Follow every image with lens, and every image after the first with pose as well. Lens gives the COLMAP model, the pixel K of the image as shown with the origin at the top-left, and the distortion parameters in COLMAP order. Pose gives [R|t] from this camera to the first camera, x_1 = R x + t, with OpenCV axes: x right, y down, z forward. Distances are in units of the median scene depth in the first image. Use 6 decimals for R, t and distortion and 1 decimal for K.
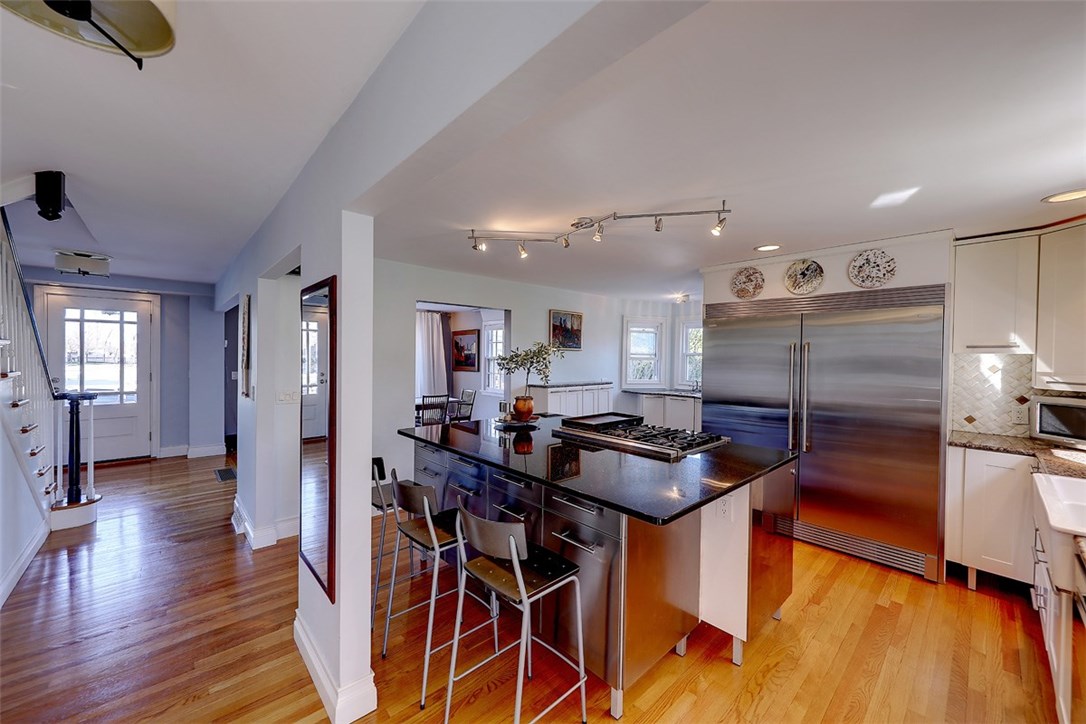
lens RADIAL K [[413.8, 0, 544.6], [0, 413.8, 363.2], [0, 0, 1]] dist [0.003305, 0.000429]
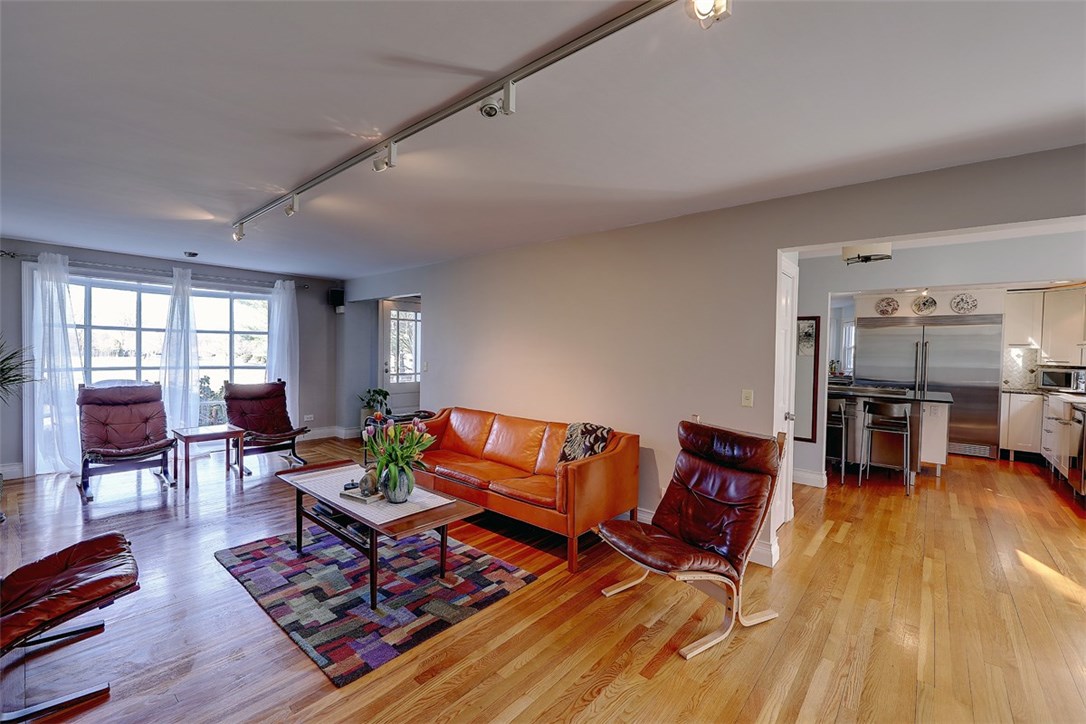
lens RADIAL K [[456.5, 0, 543.4], [0, 456.5, 361.4], [0, 0, 1]] dist [0.002389, -0.001271]
pose [[0.994042, 0.003271, 0.108946, -1.251788], [-0.004504, 0.999929, 0.011071, 0.023230], [-0.108902, -0.011496, 0.993986, -0.816090]]
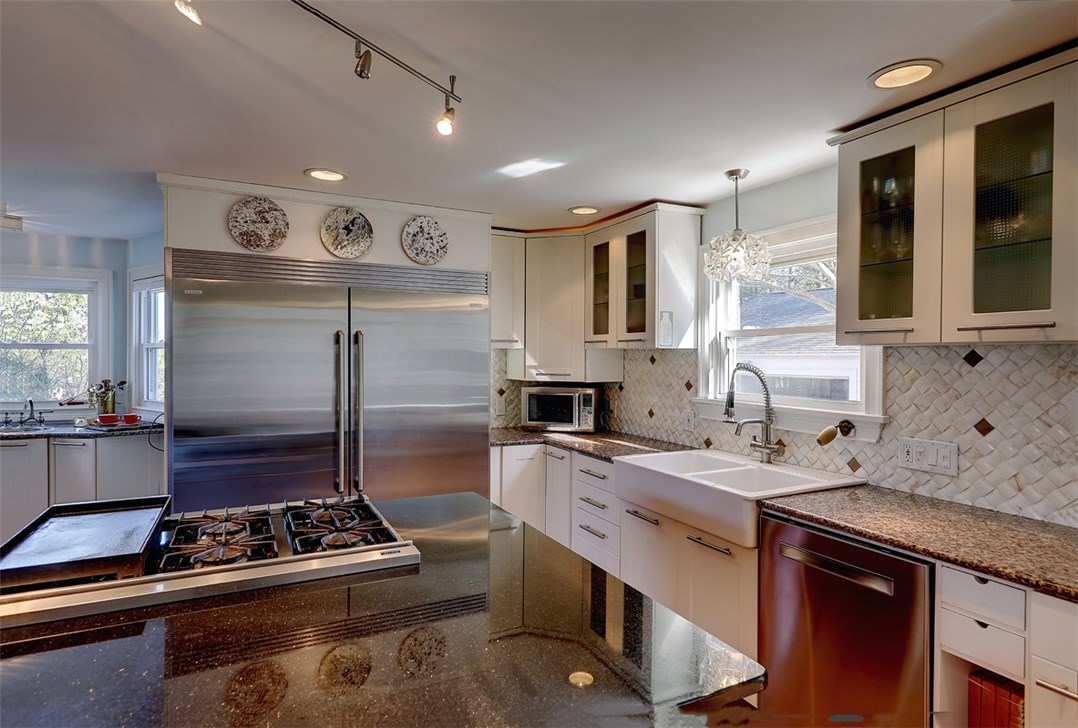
lens RADIAL K [[577.3, 0, 542.4], [0, 577.3, 369.9], [0, 0, 1]] dist [-0.004747, -0.000347]
pose [[0.278298, -0.030037, 0.960025, -0.197755], [0.012167, 0.999541, 0.027747, -0.006428], [-0.960418, 0.003958, 0.278536, 0.426743]]
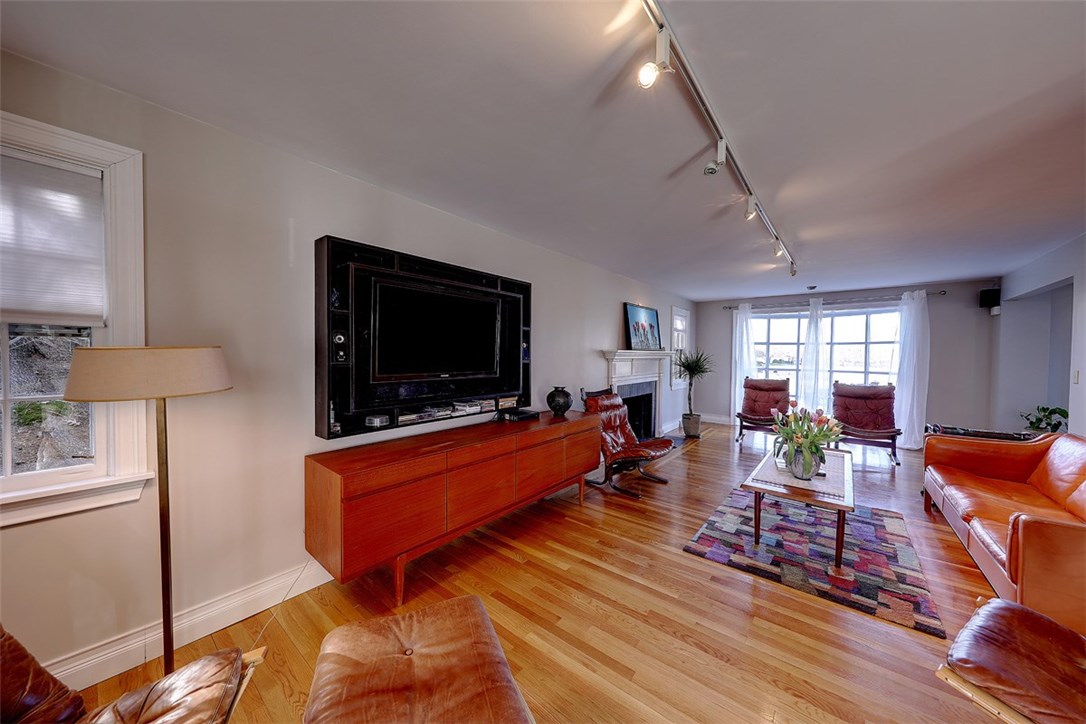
lens RADIAL K [[368.1, 0, 538.9], [0, 368.1, 361.9], [0, 0, 1]] dist [0.001043, 0.000048]
pose [[0.131477, 0.011238, -0.991255, -0.746193], [-0.022789, 0.999706, 0.008311, 0.045458], [0.991057, 0.021497, 0.131695, -0.639582]]
